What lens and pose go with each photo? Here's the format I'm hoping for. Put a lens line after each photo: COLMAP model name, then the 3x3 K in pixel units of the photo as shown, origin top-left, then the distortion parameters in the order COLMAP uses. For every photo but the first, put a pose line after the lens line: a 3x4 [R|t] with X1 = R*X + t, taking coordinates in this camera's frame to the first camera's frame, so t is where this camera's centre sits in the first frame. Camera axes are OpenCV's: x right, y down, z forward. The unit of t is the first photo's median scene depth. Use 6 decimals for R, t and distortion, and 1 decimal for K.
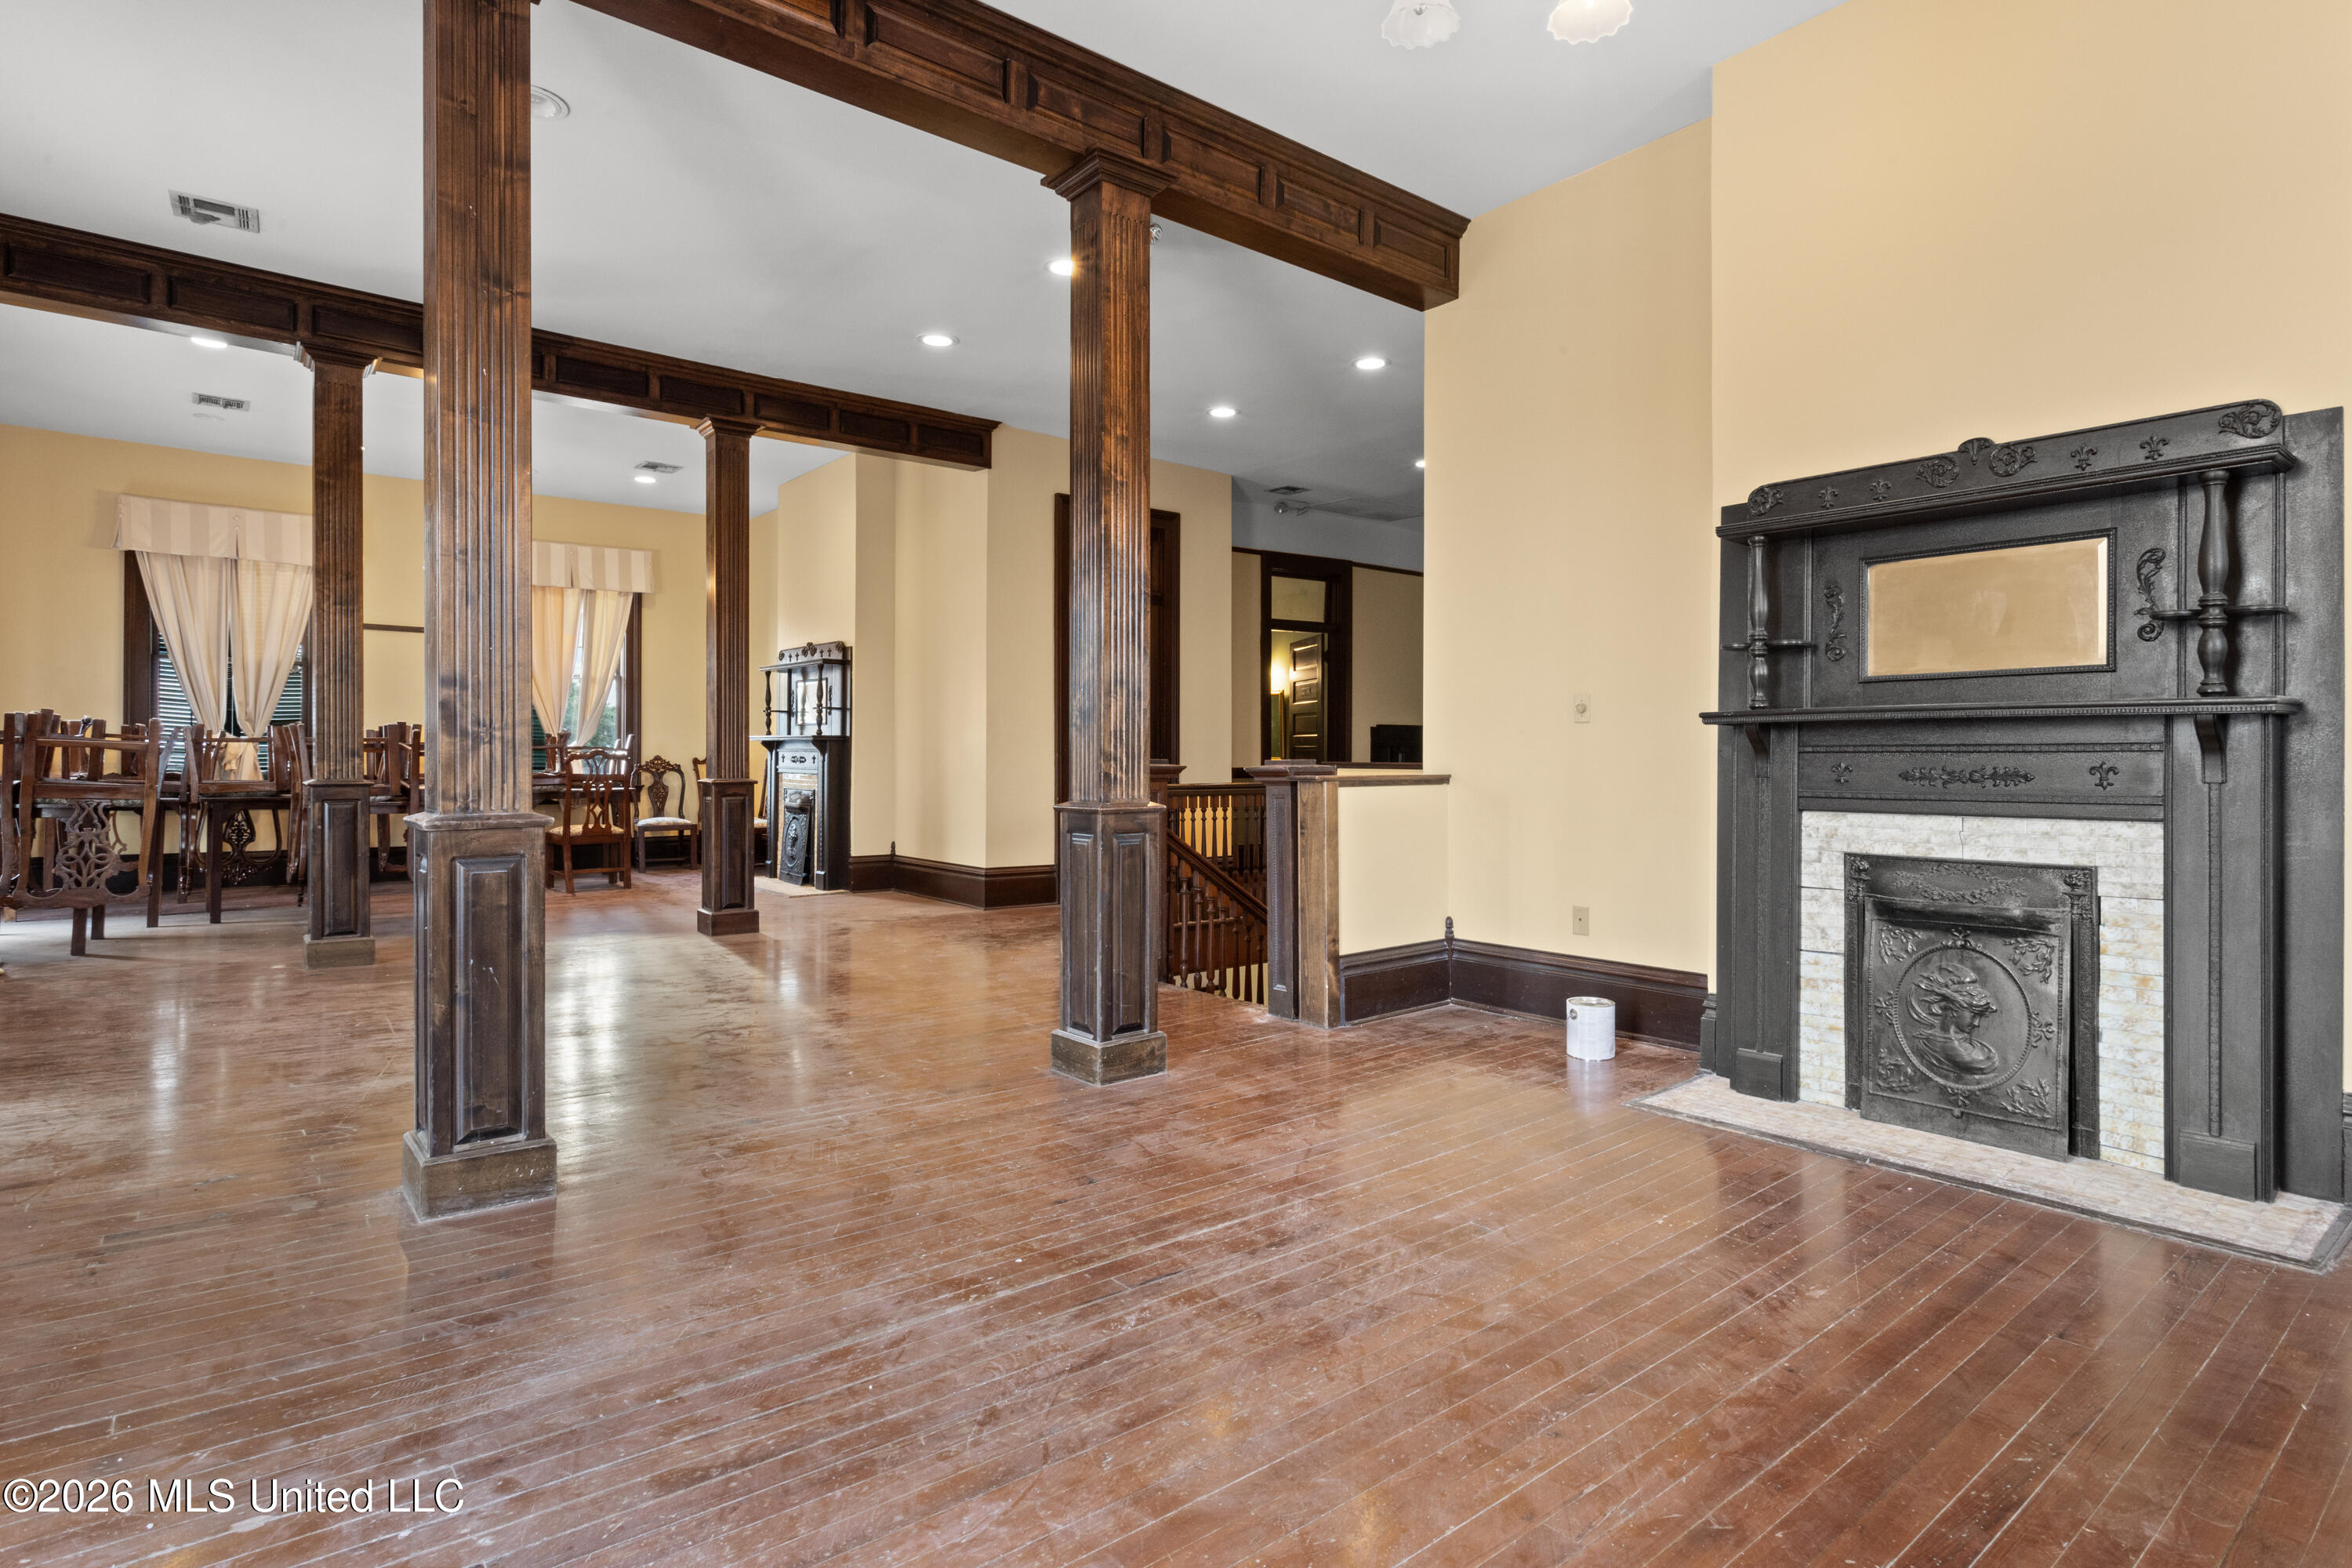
lens RADIAL K [[1226.9, 0, 1164.4], [0, 1226.9, 759.4], [0, 0, 1]] dist [0.006802, 0.001616]
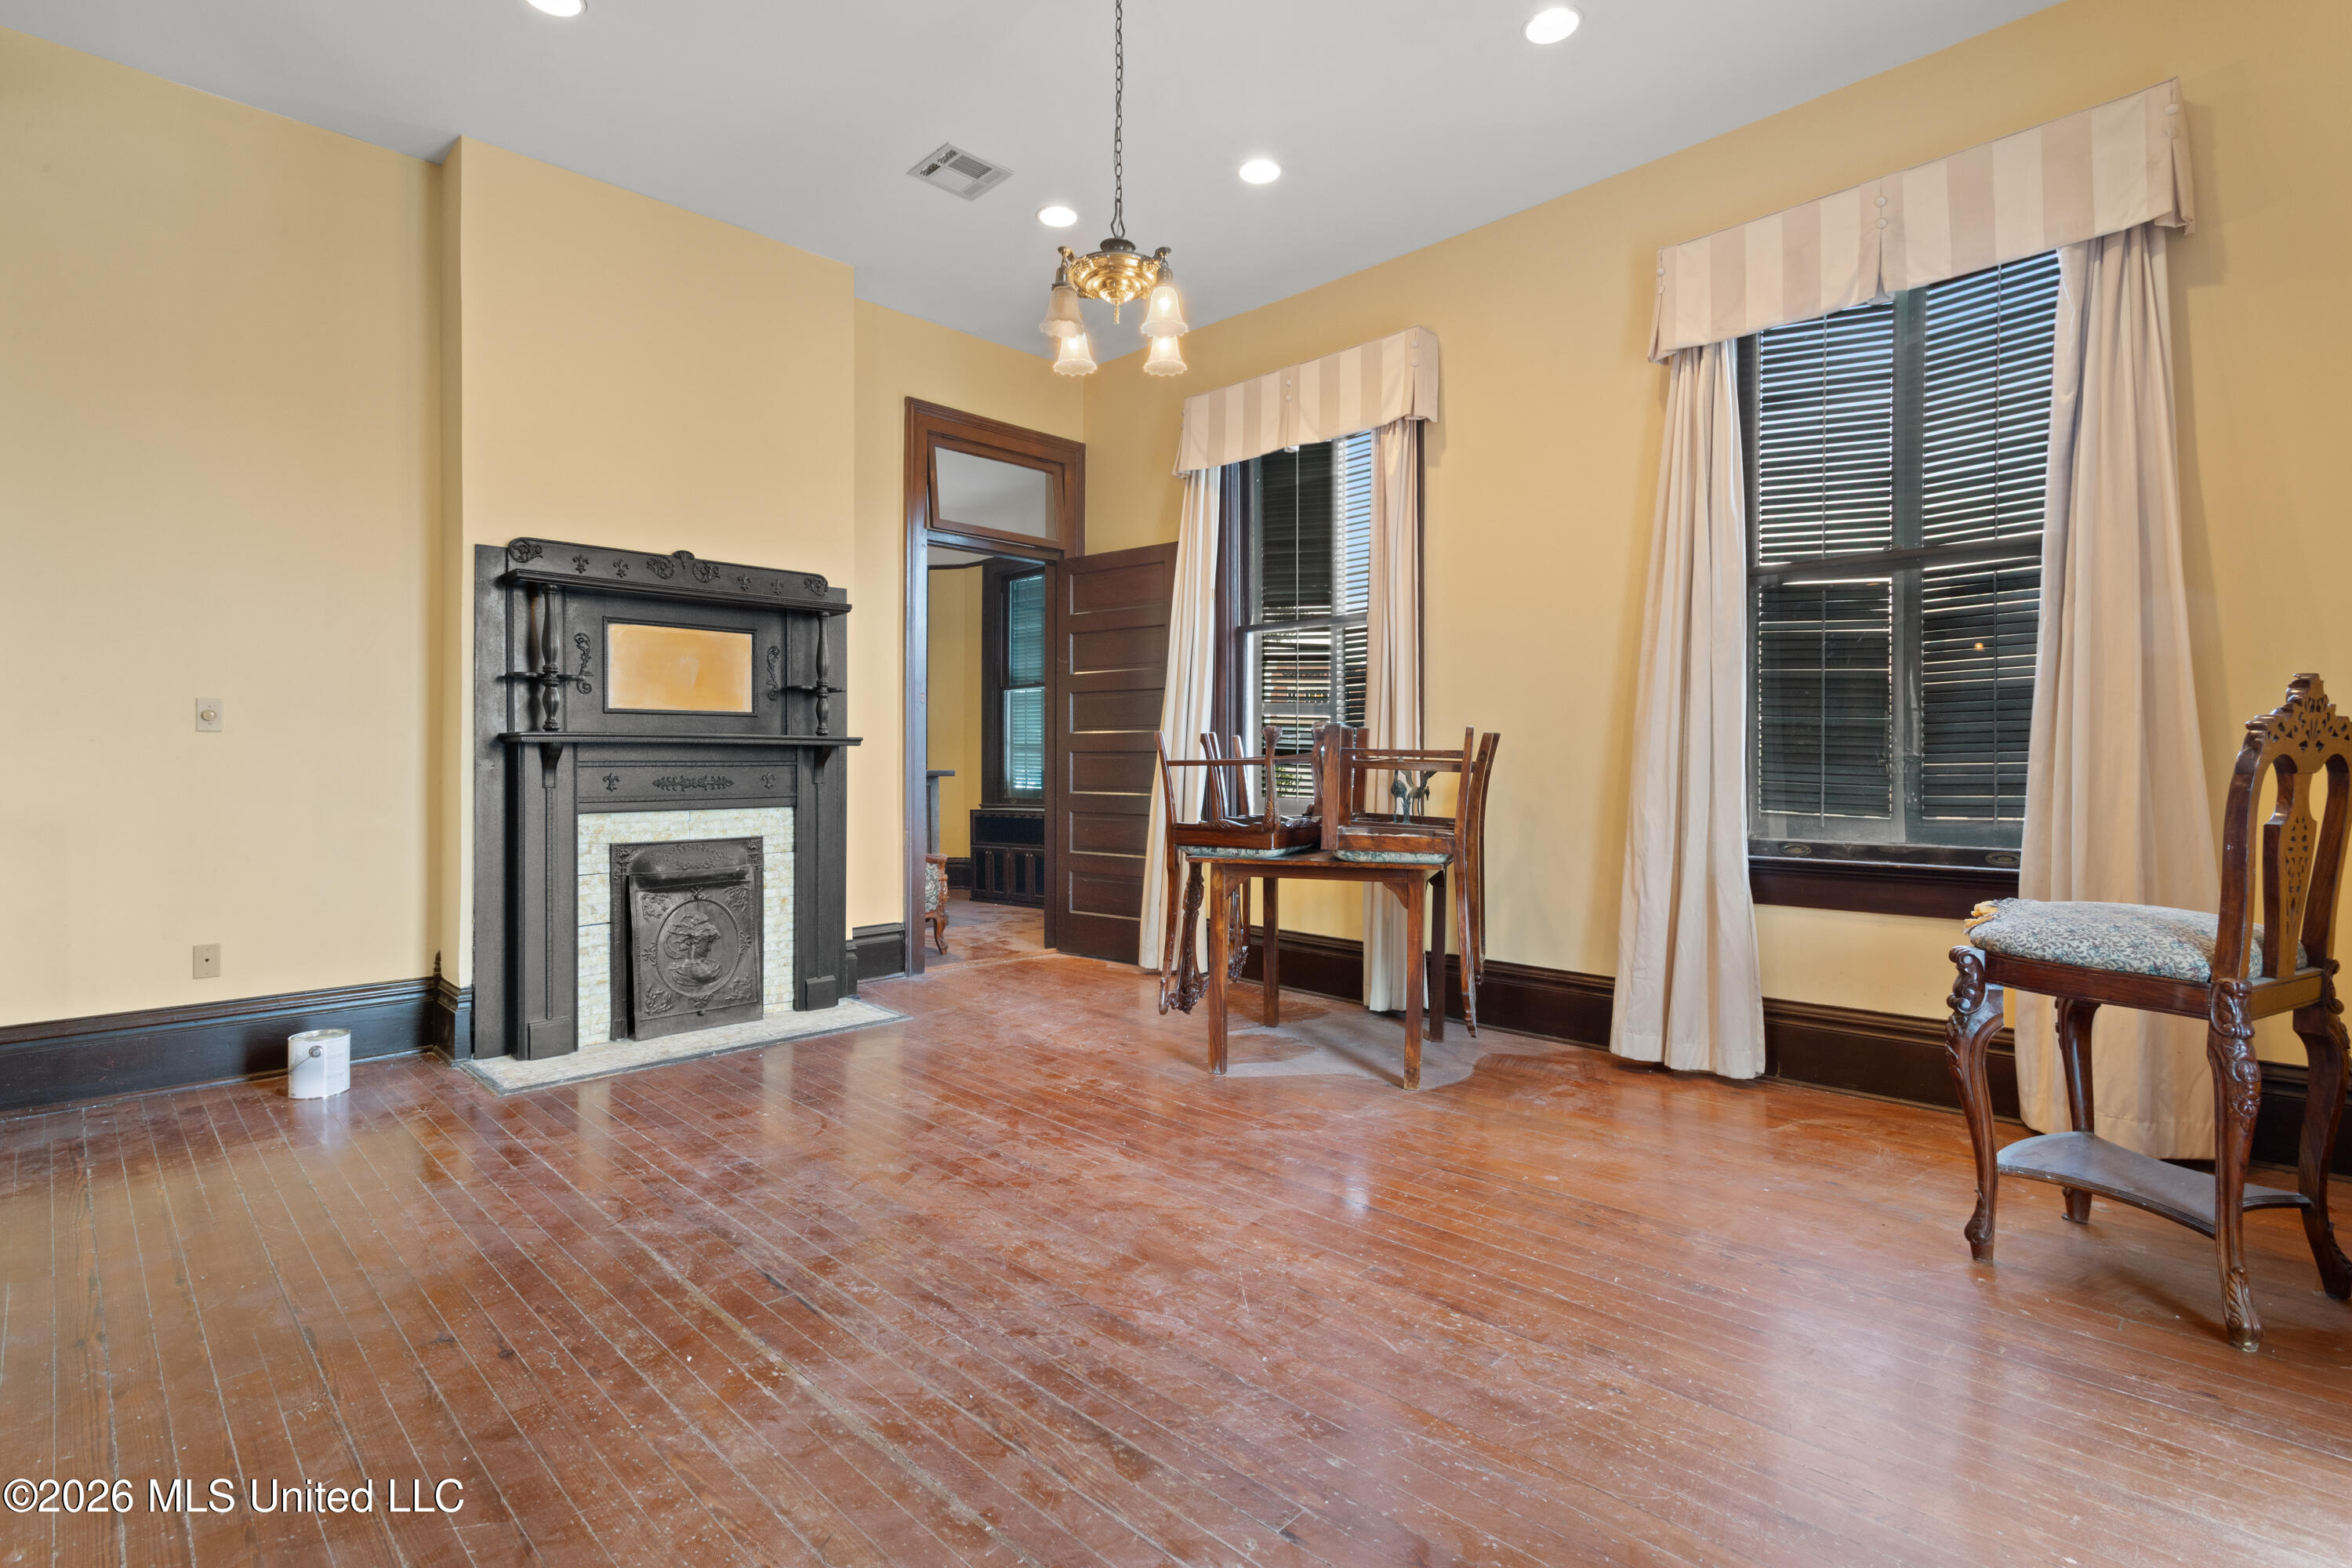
lens RADIAL K [[1121.7, 0, 1181.5], [0, 1121.7, 769.1], [0, 0, 1]] dist [0.001057, 0.001020]
pose [[-0.130664, -0.004599, 0.991416, -0.792878], [0.002574, 0.999984, 0.004978, -0.008210], [-0.991423, 0.003202, -0.130651, 0.636919]]
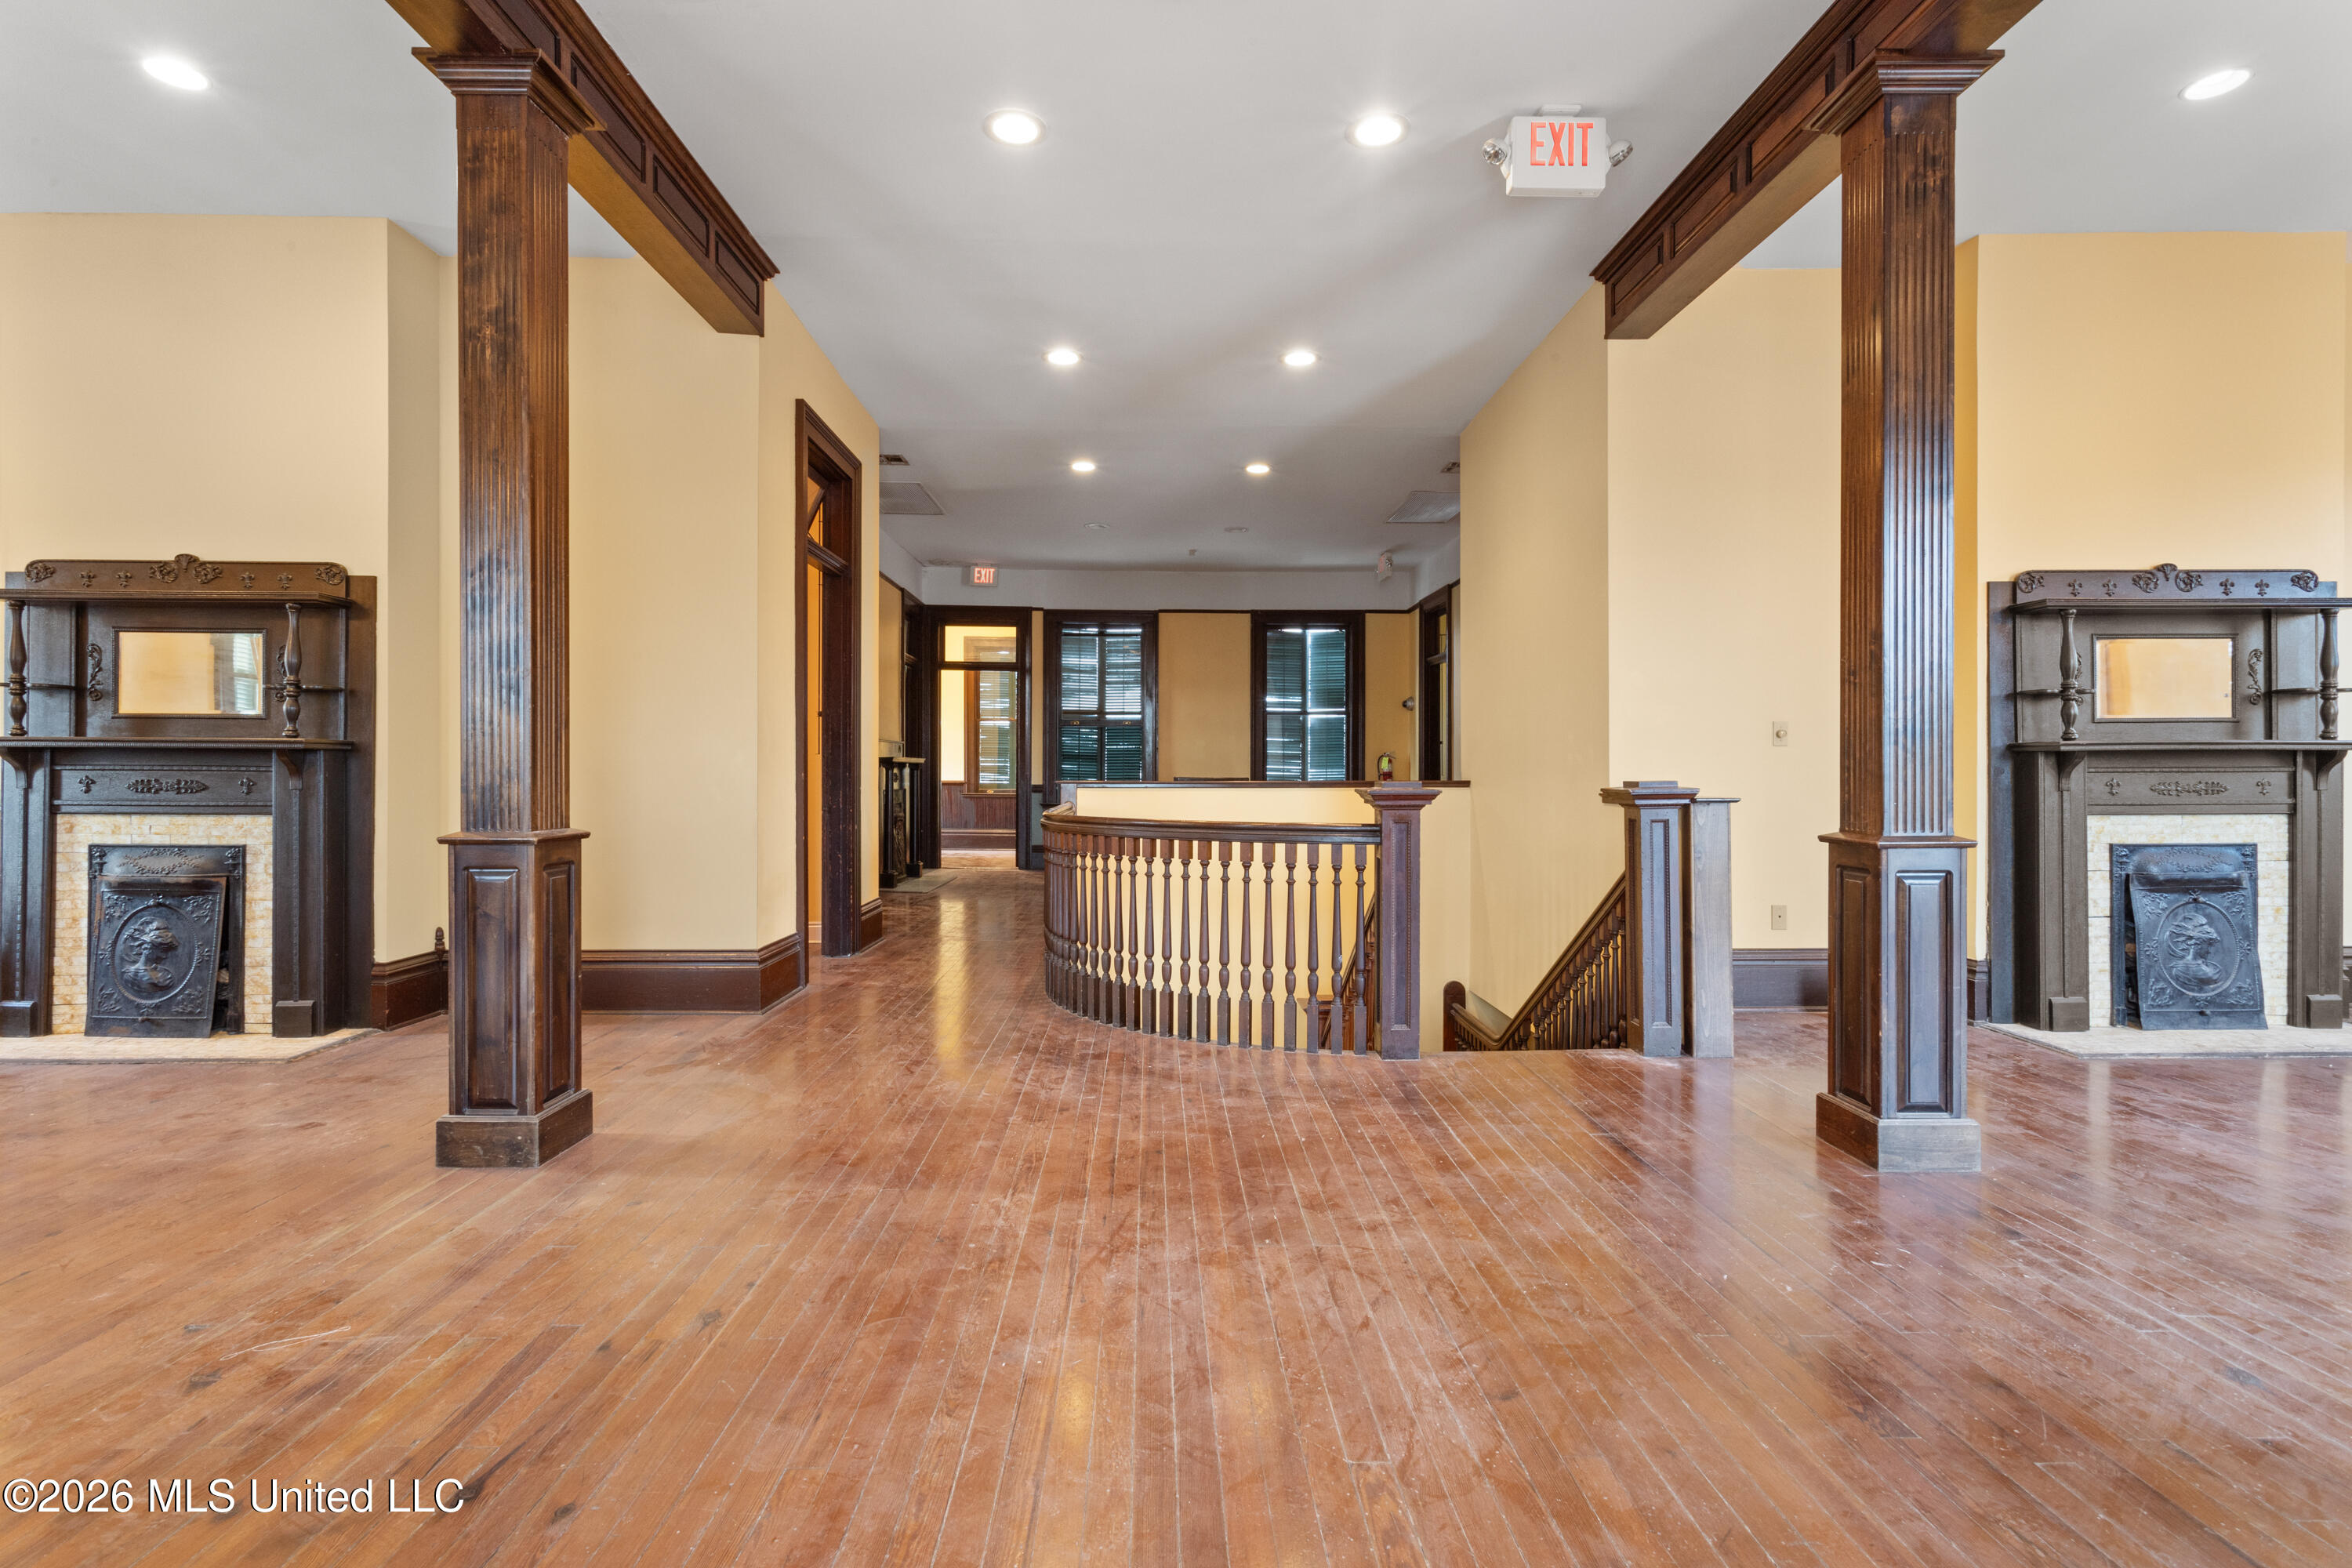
lens RADIAL K [[1121.7, 0, 1155.2], [0, 1121.7, 768.5], [0, 0, 1]] dist [0.001057, 0.001020]
pose [[0.608568, -0.002345, 0.793498, -1.279987], [0.005227, 0.999986, -0.001053, -0.016424], [-0.793484, 0.004789, 0.608572, 1.238127]]
